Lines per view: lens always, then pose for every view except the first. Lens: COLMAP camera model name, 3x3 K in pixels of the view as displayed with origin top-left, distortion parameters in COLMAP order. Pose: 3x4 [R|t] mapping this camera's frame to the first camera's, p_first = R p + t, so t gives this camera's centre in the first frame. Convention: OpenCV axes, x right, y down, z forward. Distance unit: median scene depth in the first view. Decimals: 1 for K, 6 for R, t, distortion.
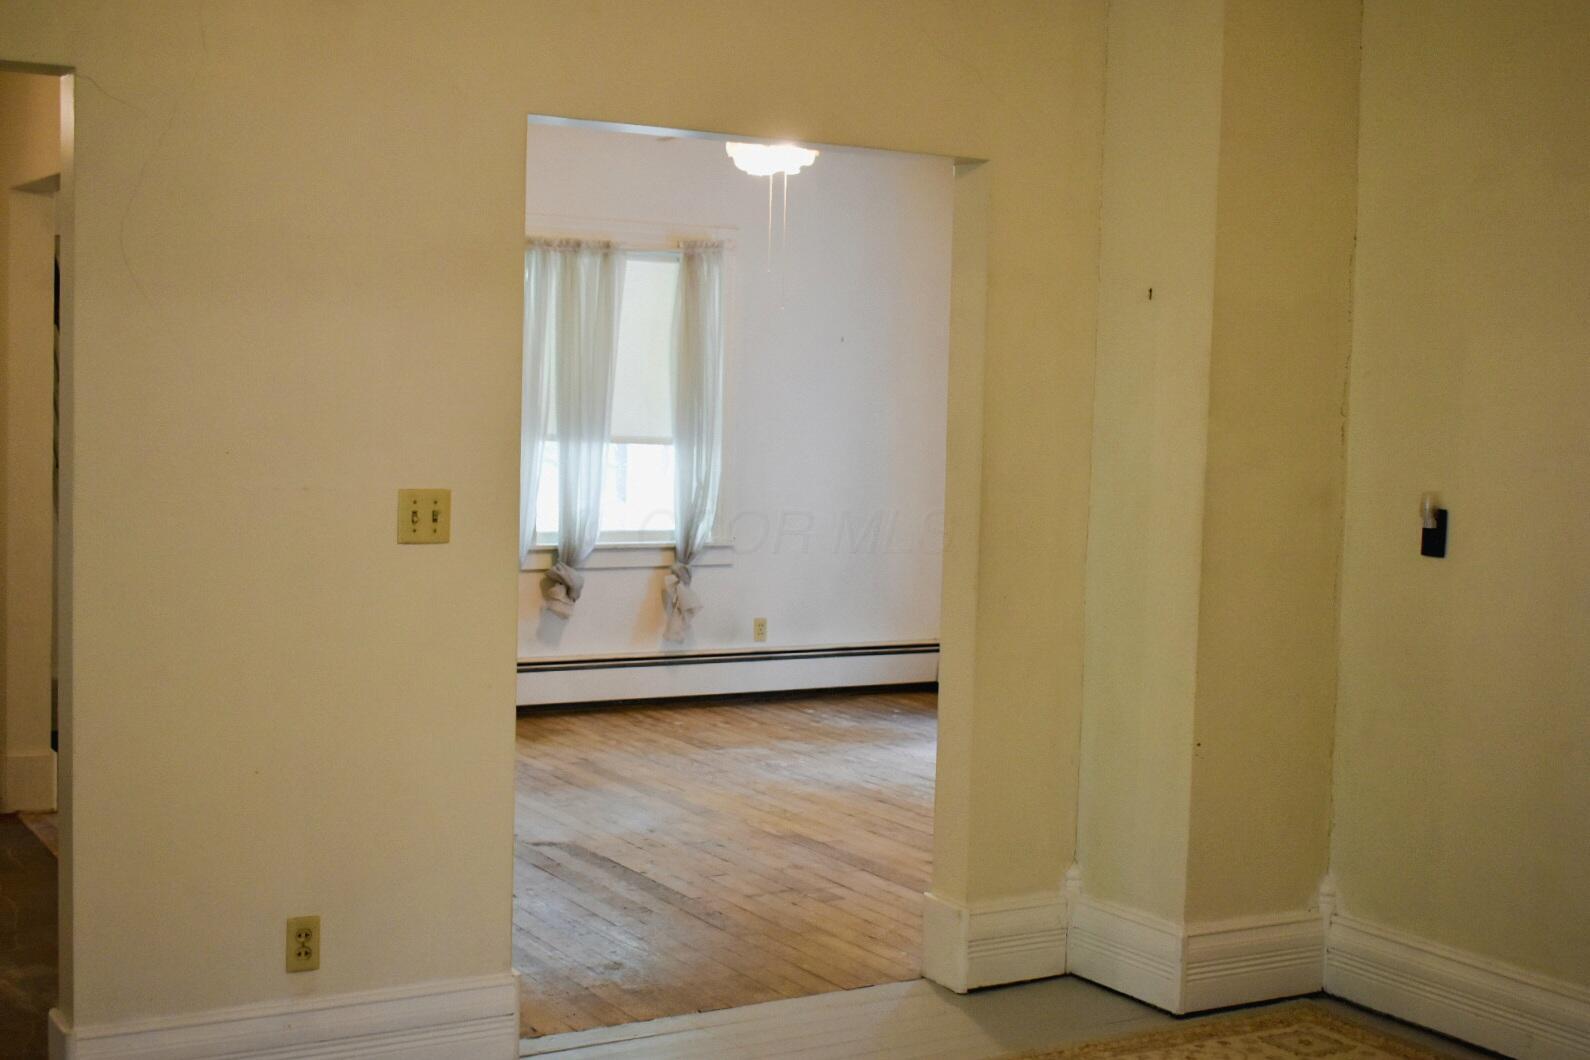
lens RADIAL K [[2073.0, 0, 796.1], [0, 2073.0, 530.4], [0, 0, 1]] dist [-0.086485, 0.000000]
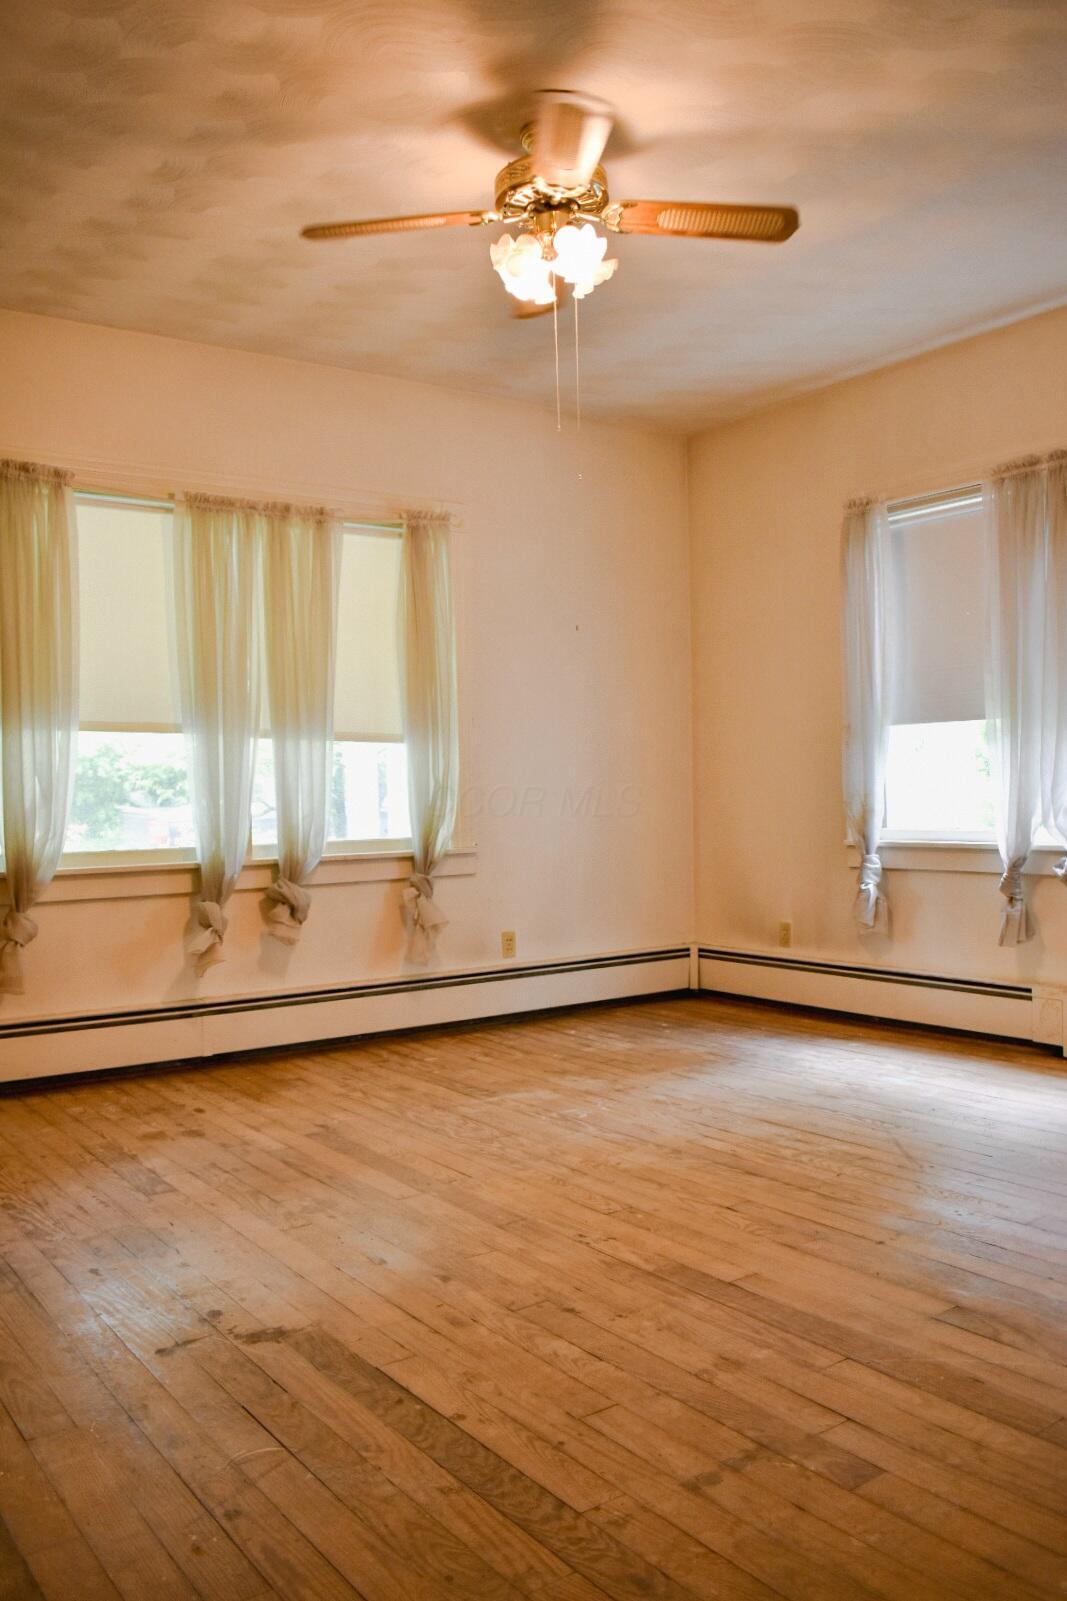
lens RADIAL K [[1255.9, 0, 527.8], [0, 1255.9, 802.0], [0, 0, 1]] dist [-0.100212, 0.020151]
pose [[0.995773, -0.052159, 0.075602, -0.050456], [0.056968, 0.996392, -0.062913, 0.022179], [-0.072048, 0.066954, 0.995151, 0.479035]]
